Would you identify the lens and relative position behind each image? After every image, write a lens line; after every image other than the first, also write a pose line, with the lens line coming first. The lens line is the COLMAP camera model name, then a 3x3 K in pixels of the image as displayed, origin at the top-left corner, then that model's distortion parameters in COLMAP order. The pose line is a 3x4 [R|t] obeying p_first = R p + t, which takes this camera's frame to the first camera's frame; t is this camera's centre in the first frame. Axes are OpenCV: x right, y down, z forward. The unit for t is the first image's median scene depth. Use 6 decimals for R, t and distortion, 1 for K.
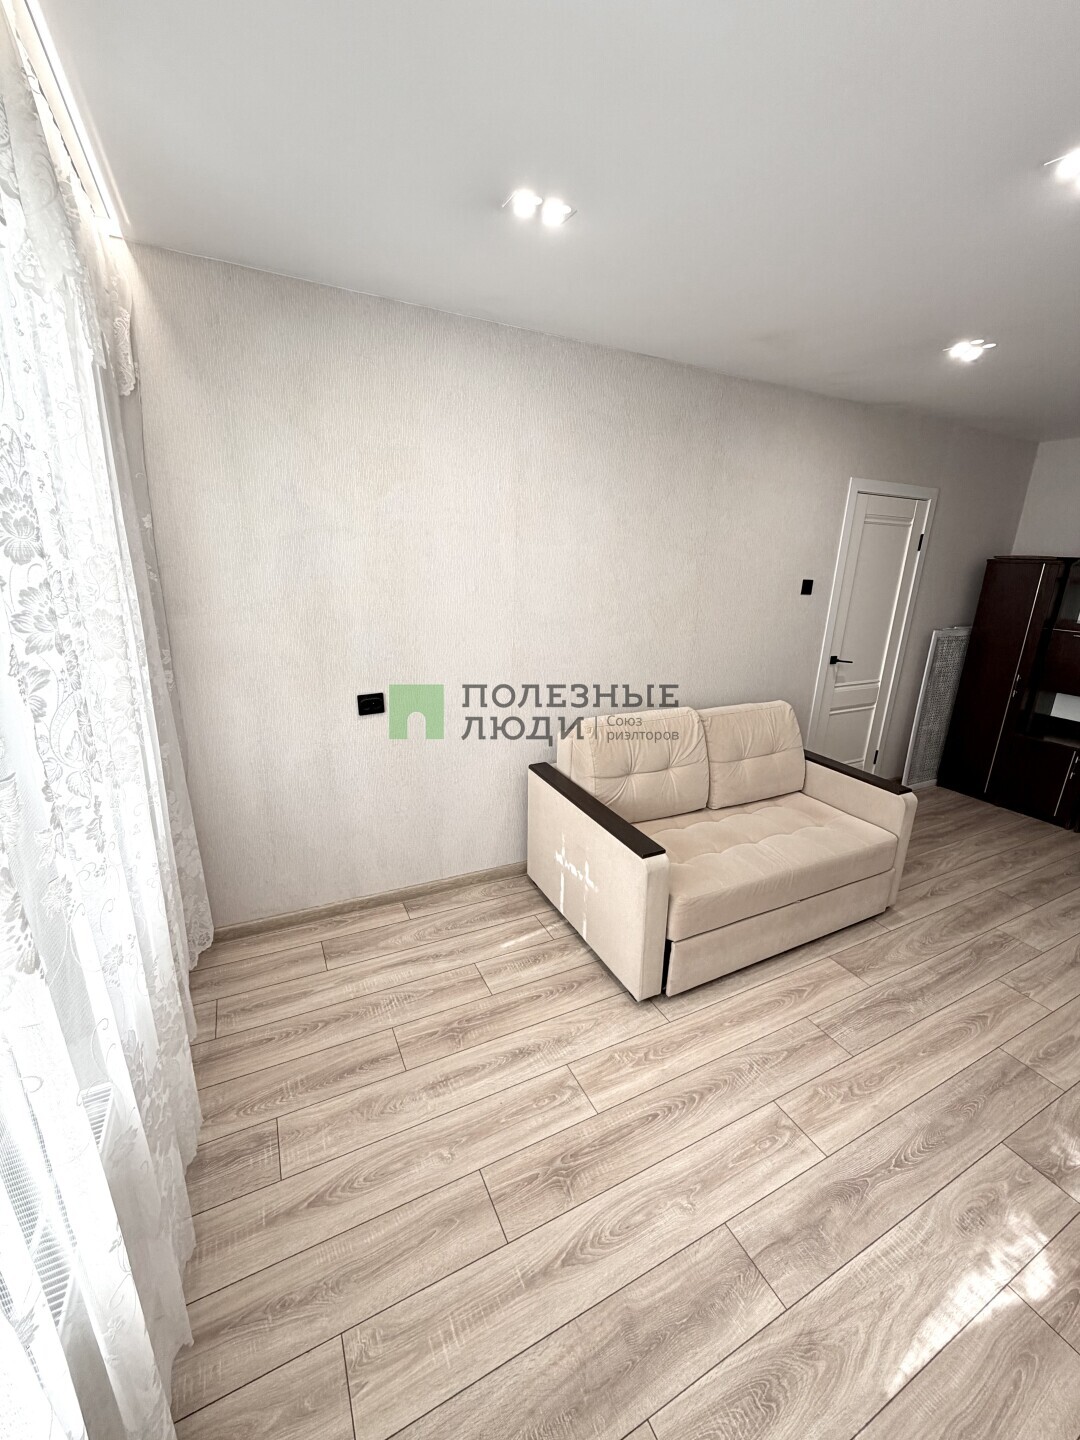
lens RADIAL K [[571.9, 0, 539.4], [0, 571.9, 718.9], [0, 0, 1]] dist [-0.001377, 0.000546]
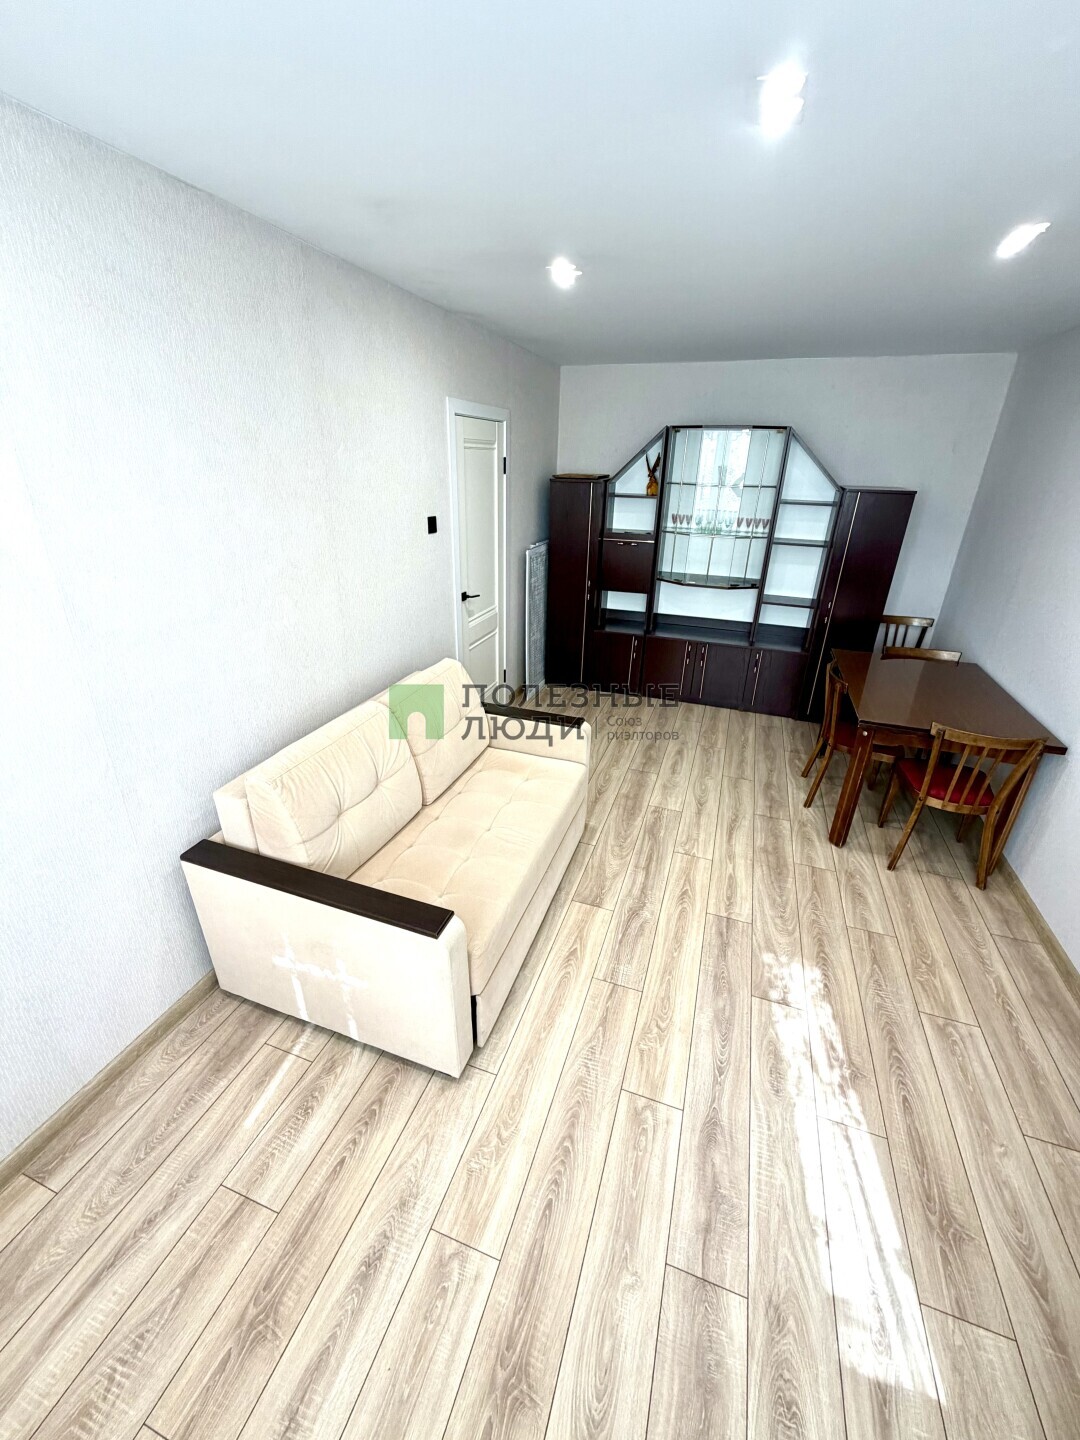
lens RADIAL K [[571.9, 0, 536.8], [0, 571.9, 717.0], [0, 0, 1]] dist [-0.001377, 0.000546]
pose [[0.720798, -0.301001, 0.624379, -0.101305], [0.196720, 0.952586, 0.232124, -0.171513], [-0.664644, -0.044486, 0.745834, 0.291032]]
